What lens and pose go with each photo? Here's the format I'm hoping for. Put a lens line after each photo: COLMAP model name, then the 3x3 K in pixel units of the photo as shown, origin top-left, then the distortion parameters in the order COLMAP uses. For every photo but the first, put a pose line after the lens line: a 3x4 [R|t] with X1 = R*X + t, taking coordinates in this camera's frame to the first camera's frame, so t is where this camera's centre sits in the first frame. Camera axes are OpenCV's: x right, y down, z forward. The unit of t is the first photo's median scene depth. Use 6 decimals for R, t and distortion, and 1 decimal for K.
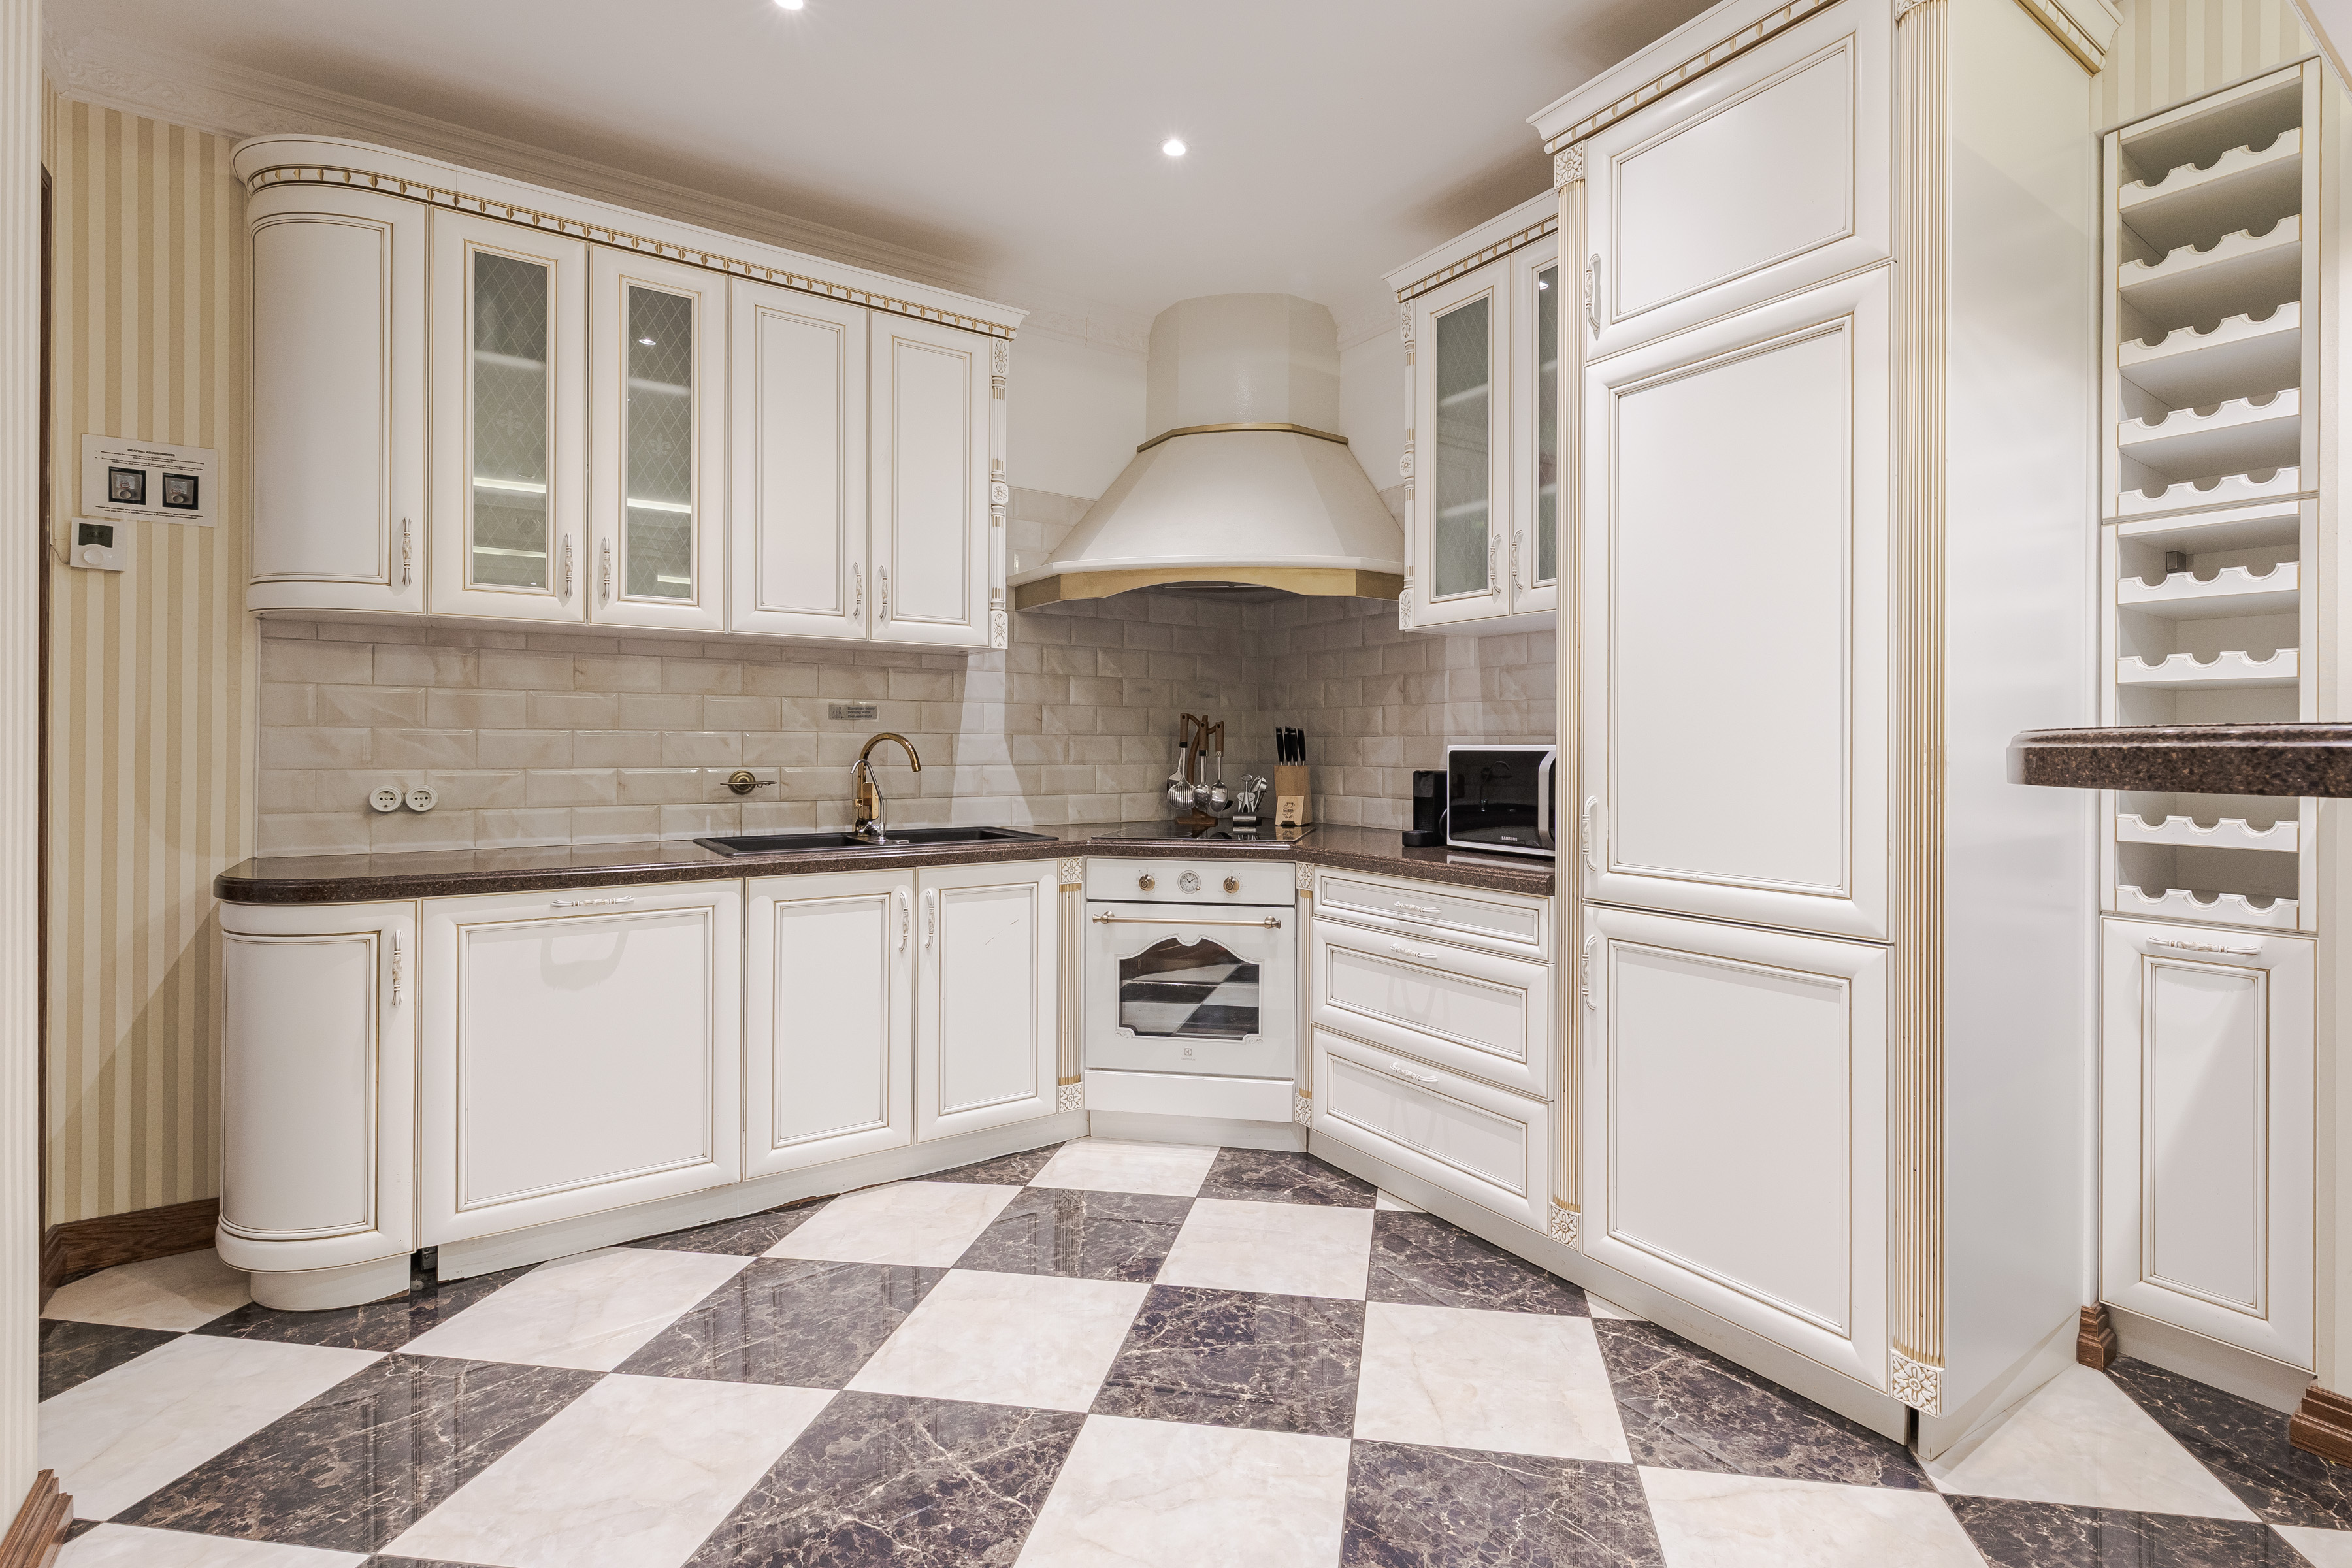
lens RADIAL K [[1047.8, 0, 1269.1], [0, 1047.8, 745.8], [0, 0, 1]] dist [-0.000381, 0.000402]
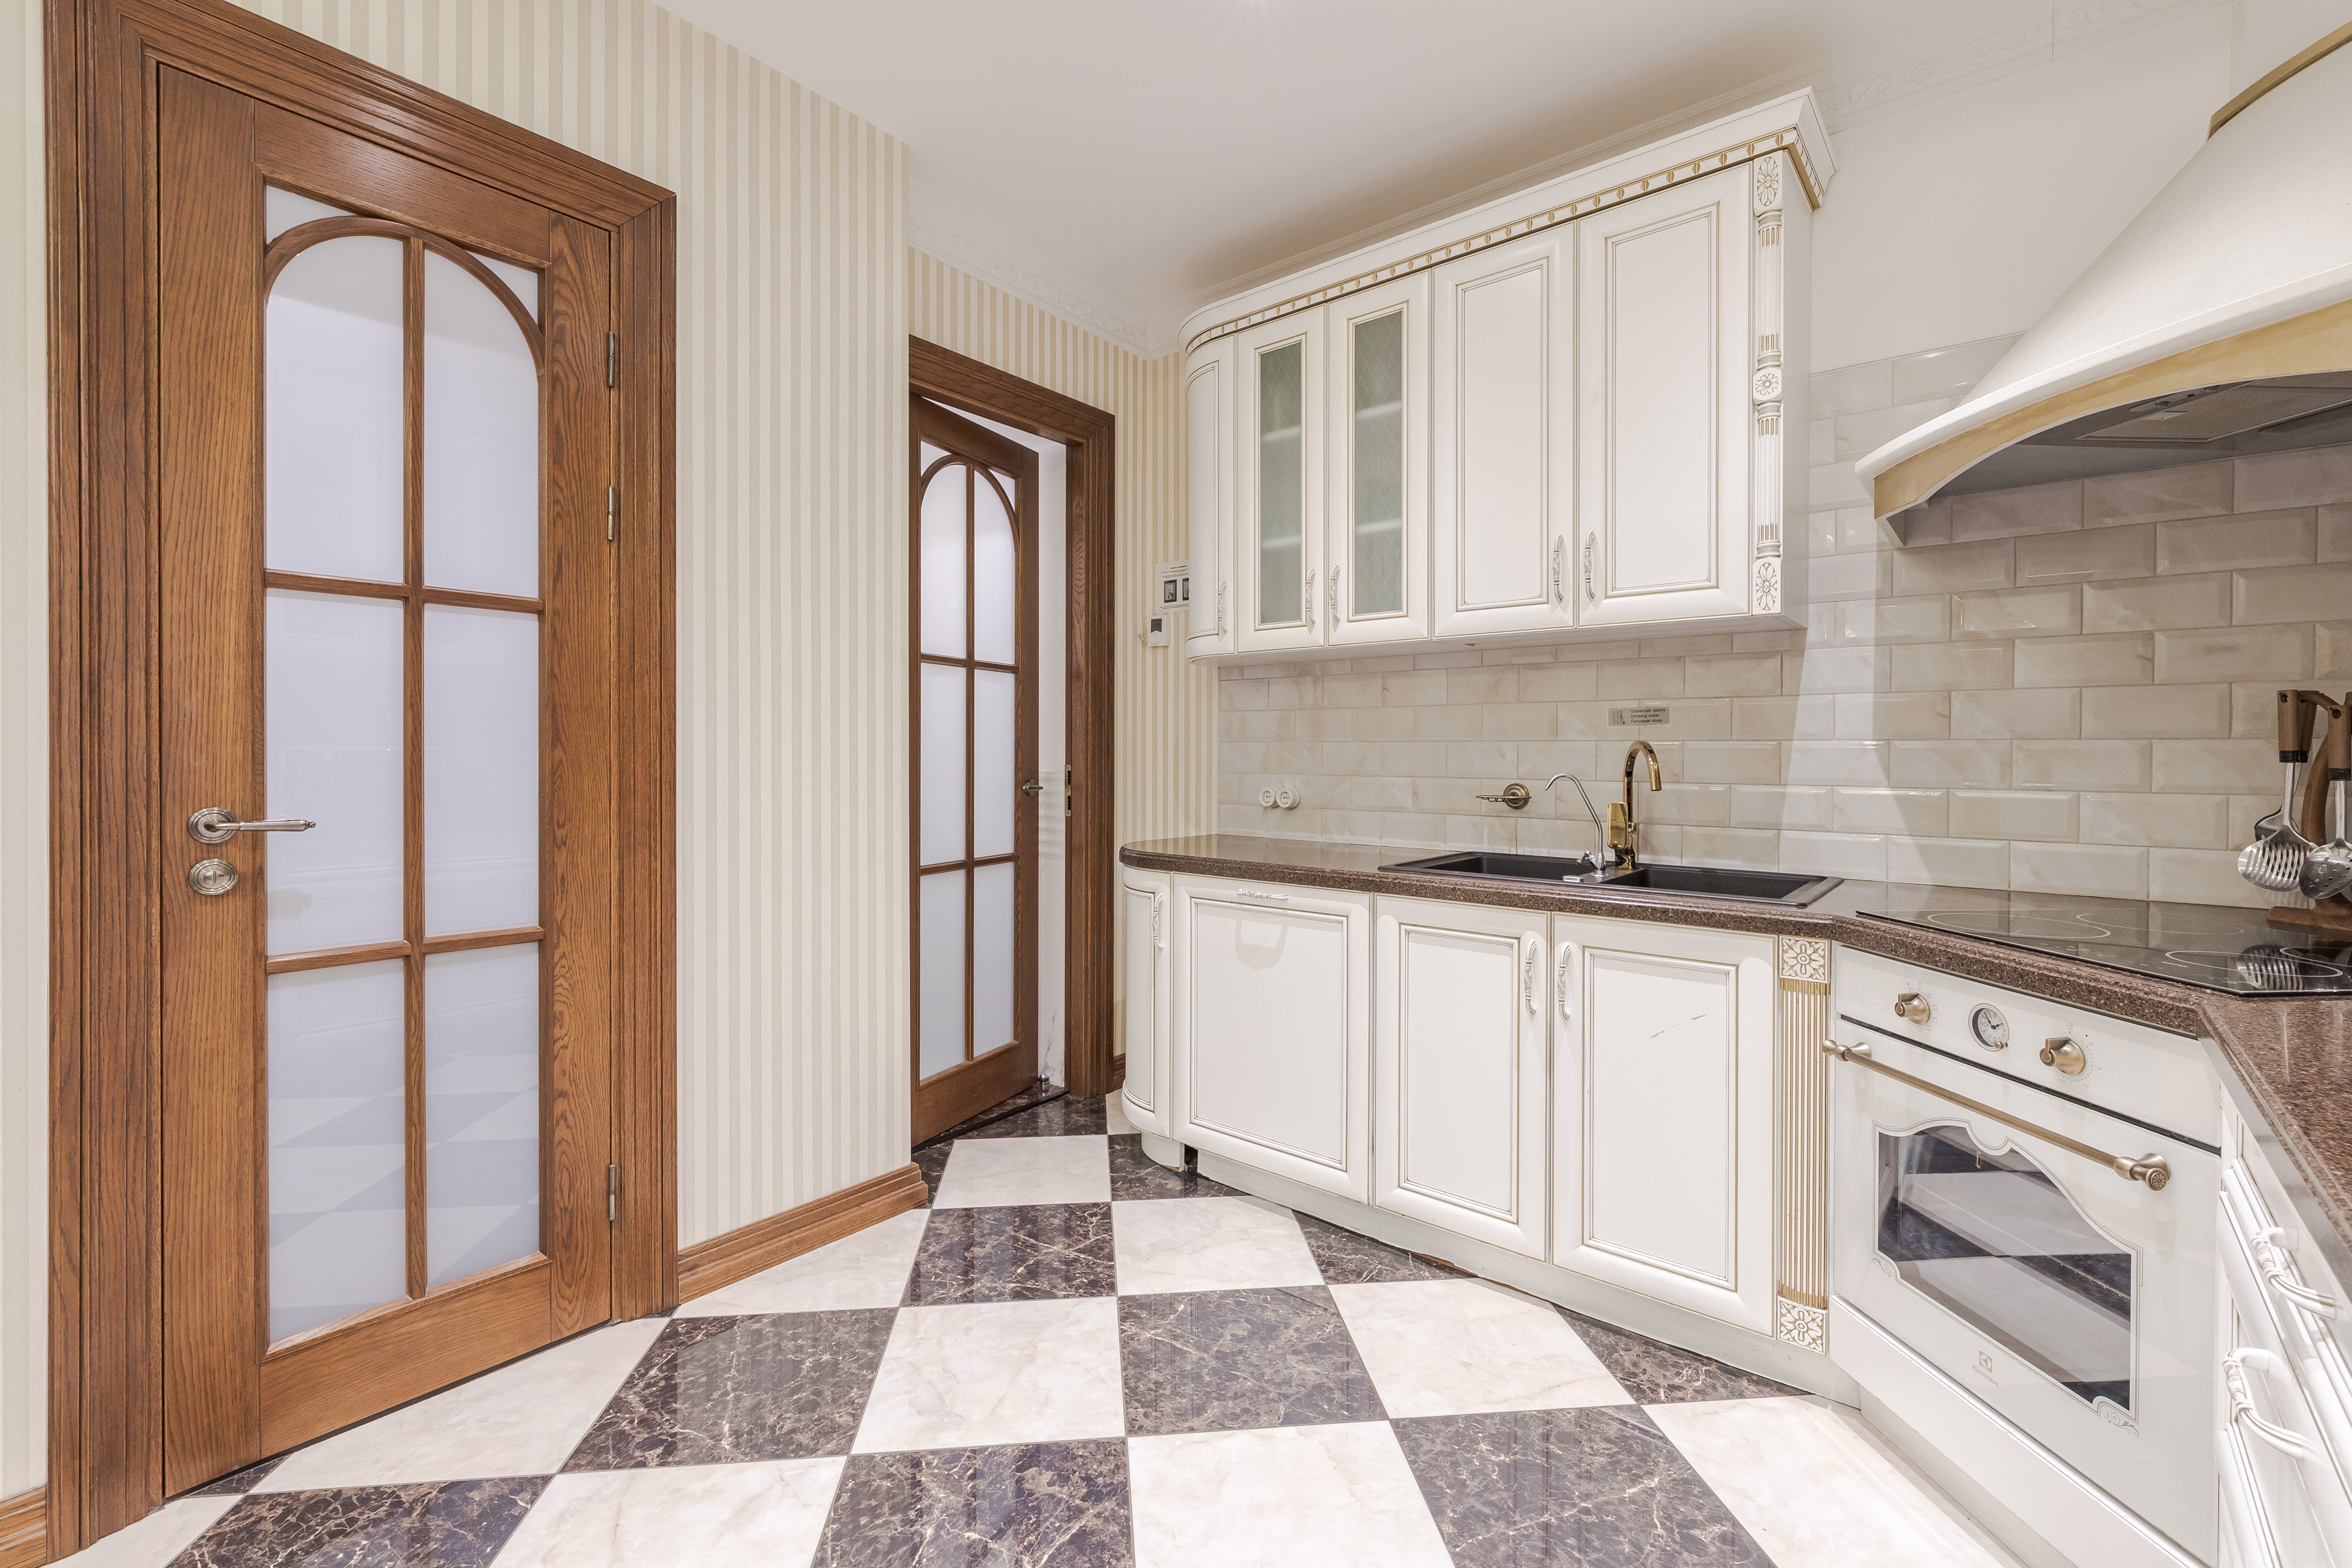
lens RADIAL K [[1002.6, 0, 1189.8], [0, 1002.6, 760.9], [0, 0, 1]] dist [0.001722, -0.000250]
pose [[0.253924, 0.005828, -0.967207, 0.314997], [-0.000846, 0.999983, 0.005803, -0.001422], [0.967224, -0.000656, 0.253925, 0.540322]]
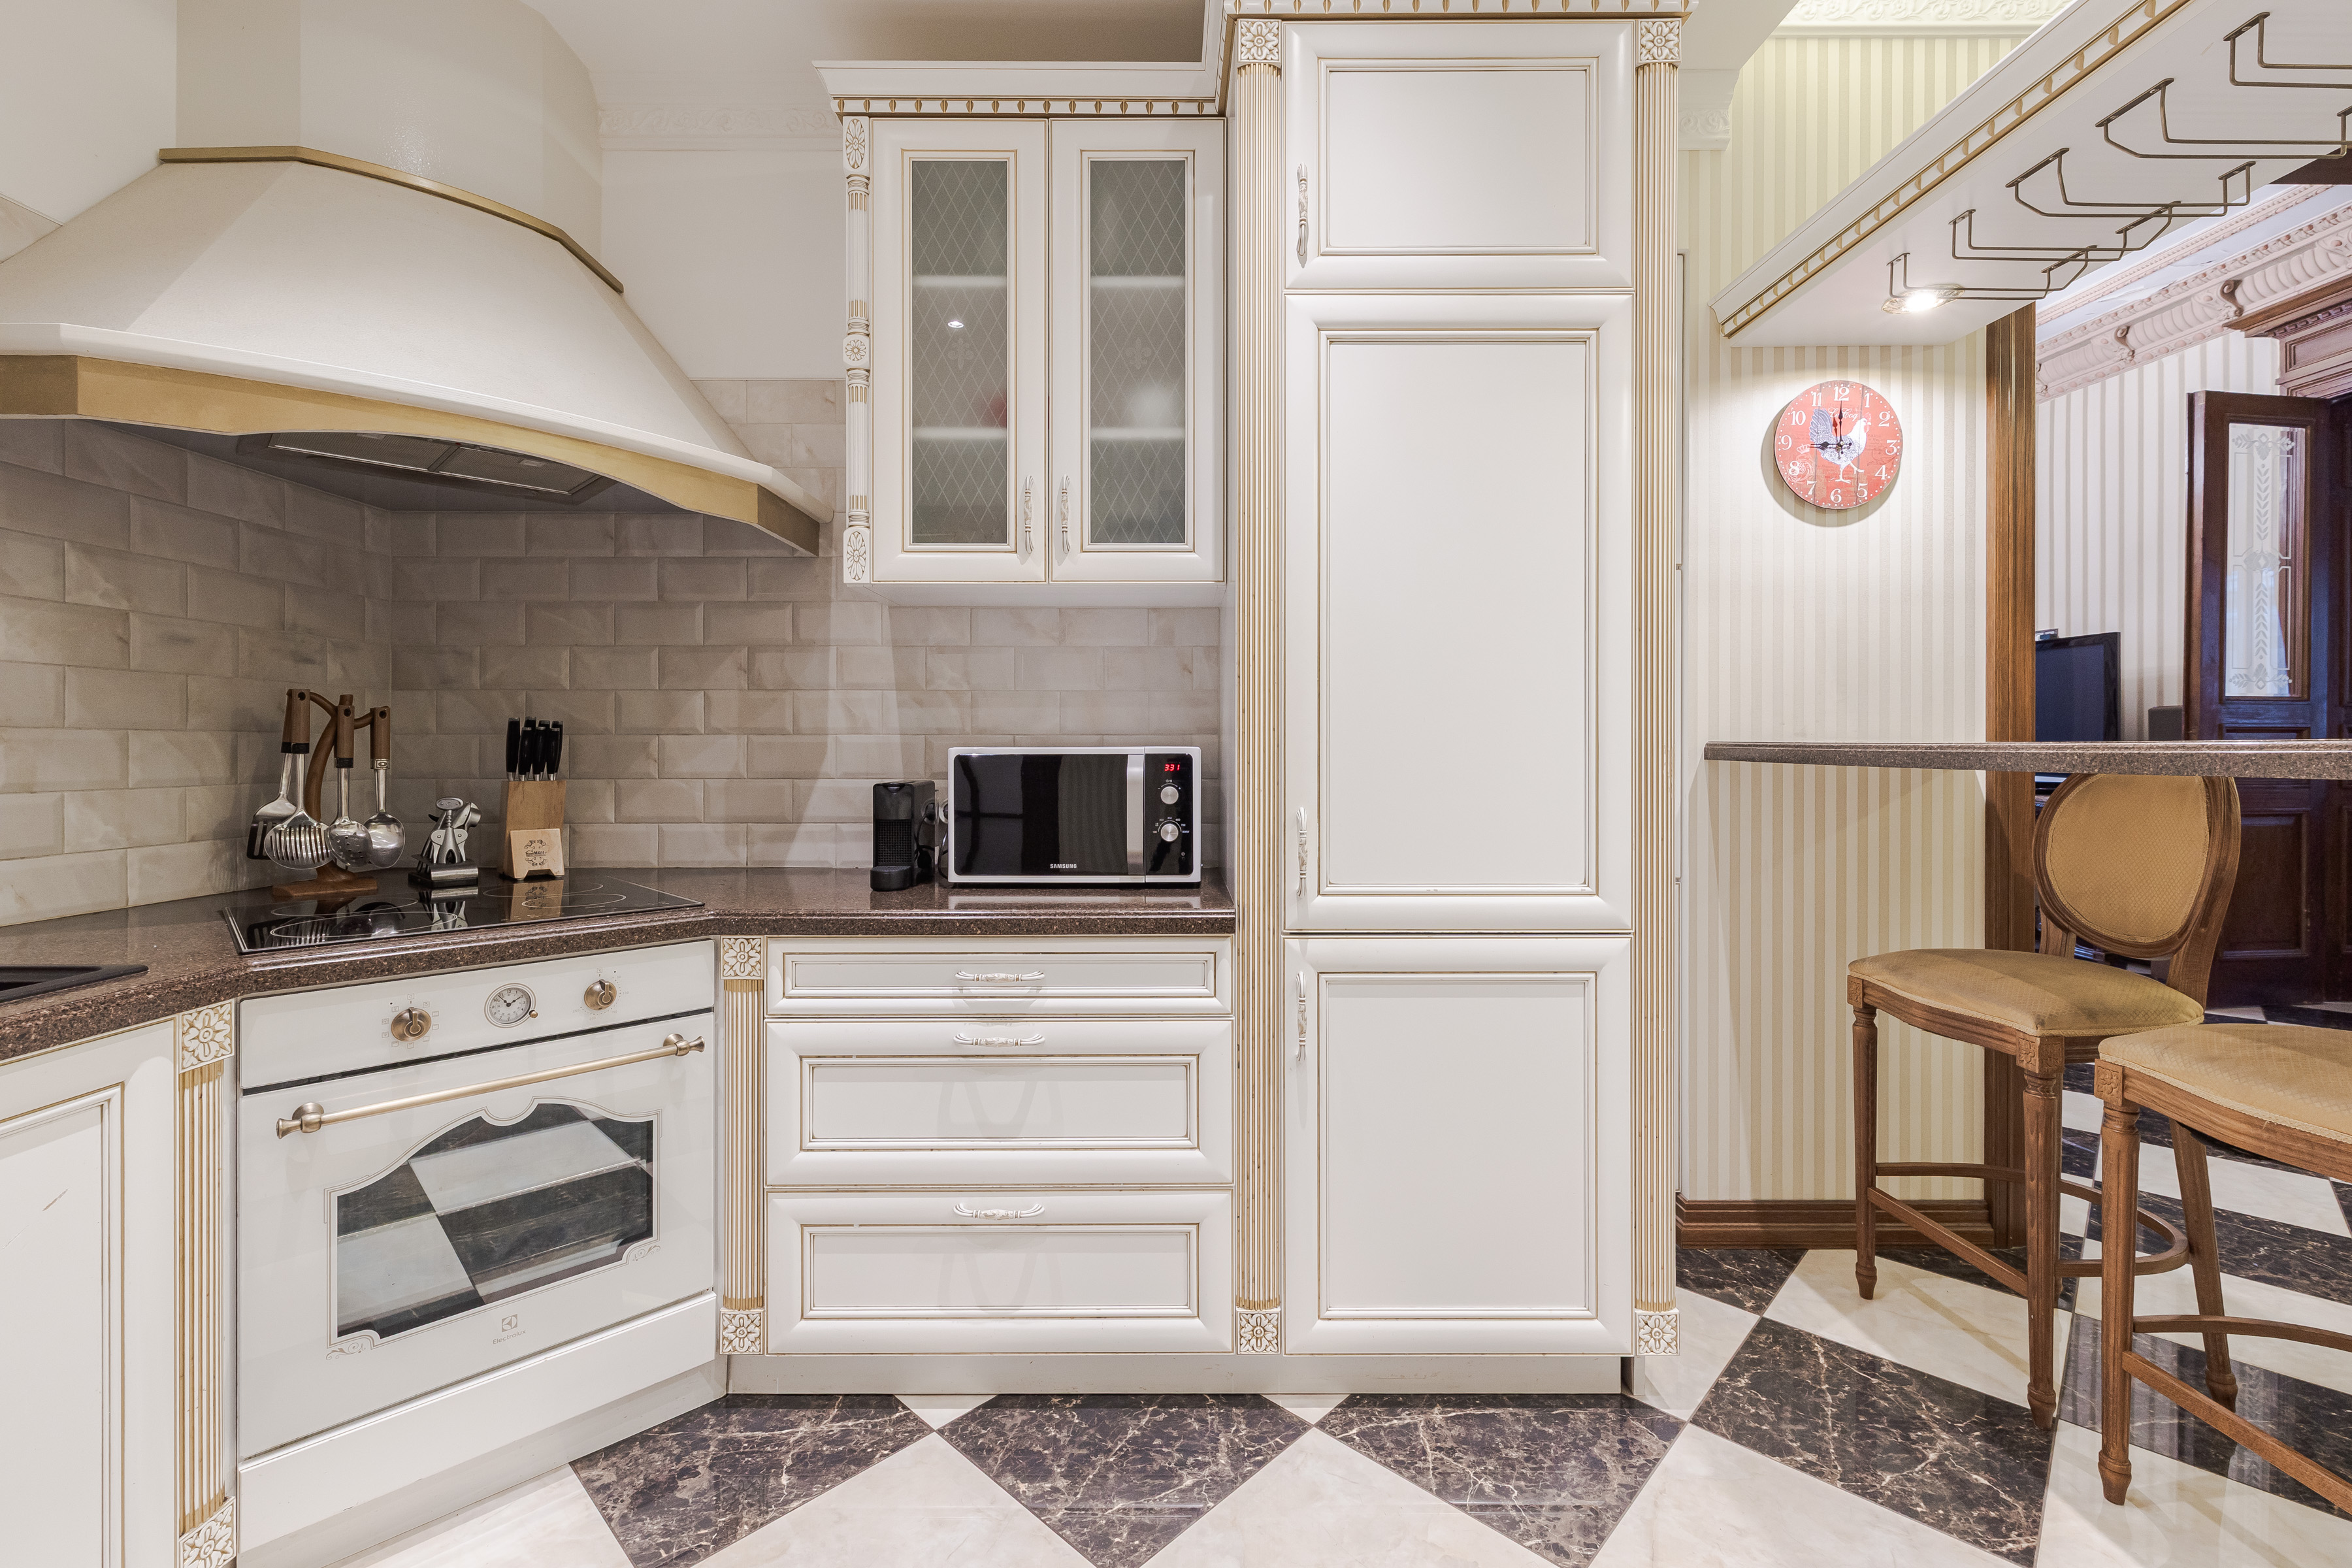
lens RADIAL K [[1002.6, 0, 1126.3], [0, 1002.6, 749.0], [0, 0, 1]] dist [0.001722, -0.000250]
pose [[0.603026, -0.006396, 0.797696, -0.318407], [0.002338, 0.999978, 0.006250, -0.003624], [-0.797718, -0.001904, 0.603027, 0.475305]]
